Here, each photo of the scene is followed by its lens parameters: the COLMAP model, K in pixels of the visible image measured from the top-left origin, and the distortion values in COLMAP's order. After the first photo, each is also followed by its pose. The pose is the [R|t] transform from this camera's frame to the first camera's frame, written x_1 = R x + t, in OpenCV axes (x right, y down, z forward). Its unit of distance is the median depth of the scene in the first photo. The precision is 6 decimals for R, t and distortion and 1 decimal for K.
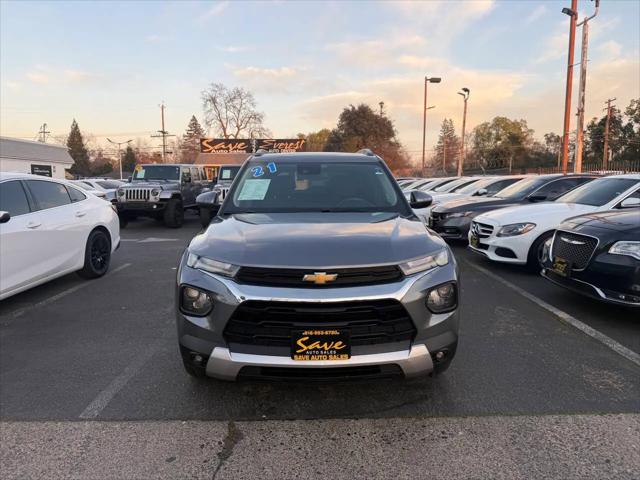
lens RADIAL K [[455.1, 0, 318.8], [0, 455.1, 237.3], [0, 0, 1]] dist [0.071390, -0.104079]
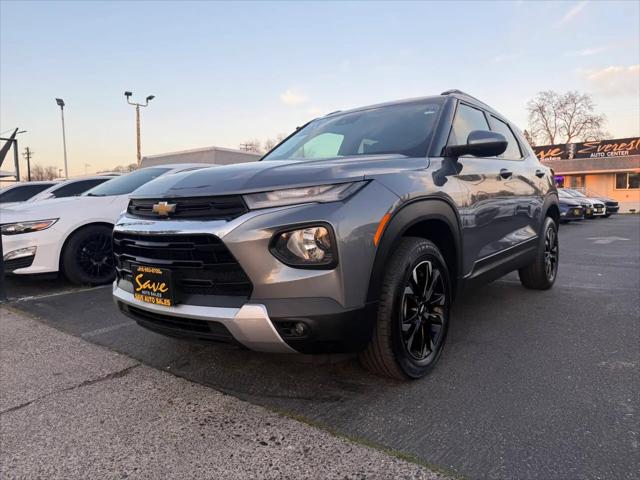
lens RADIAL K [[454.5, 0, 321.7], [0, 454.5, 239.8], [0, 0, 1]] dist [0.000060, 0.000227]
pose [[0.773460, 0.038486, -0.632676, 0.717190], [-0.059317, 0.998170, -0.011796, 0.131175], [0.631064, 0.046652, 0.774327, 0.495563]]
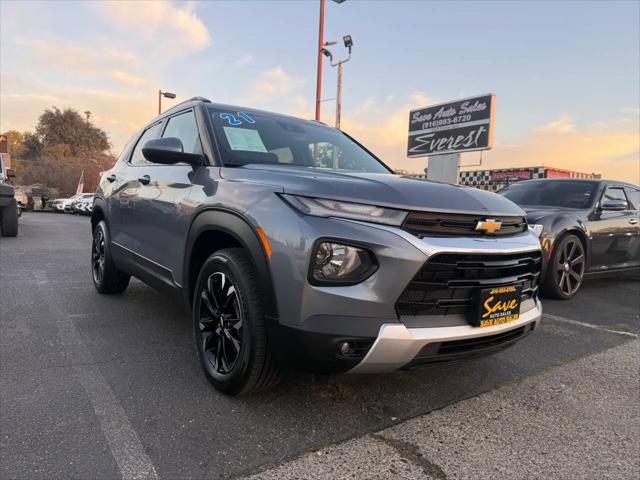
lens RADIAL K [[454.5, 0, 321.7], [0, 454.5, 239.8], [0, 0, 1]] dist [0.000060, 0.000227]
pose [[0.808559, 0.006525, 0.588378, -0.680785], [0.020071, 0.999051, -0.038661, 0.130359], [-0.588072, 0.043069, 0.807661, 0.476980]]
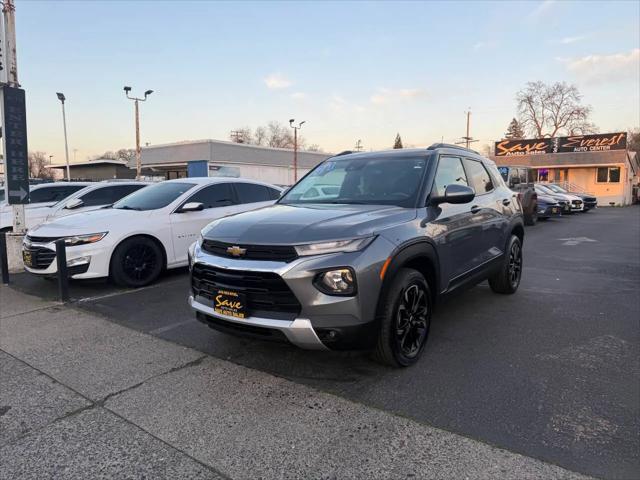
lens RADIAL K [[448.0, 0, 320.0], [0, 448.0, 240.0], [0, 0, 1]] dist [0.072132, -0.097856]
pose [[0.785745, 0.062383, -0.615397, 0.873811], [-0.064893, 0.997725, 0.018284, 0.021353], [0.615137, 0.025569, 0.788005, 0.159708]]
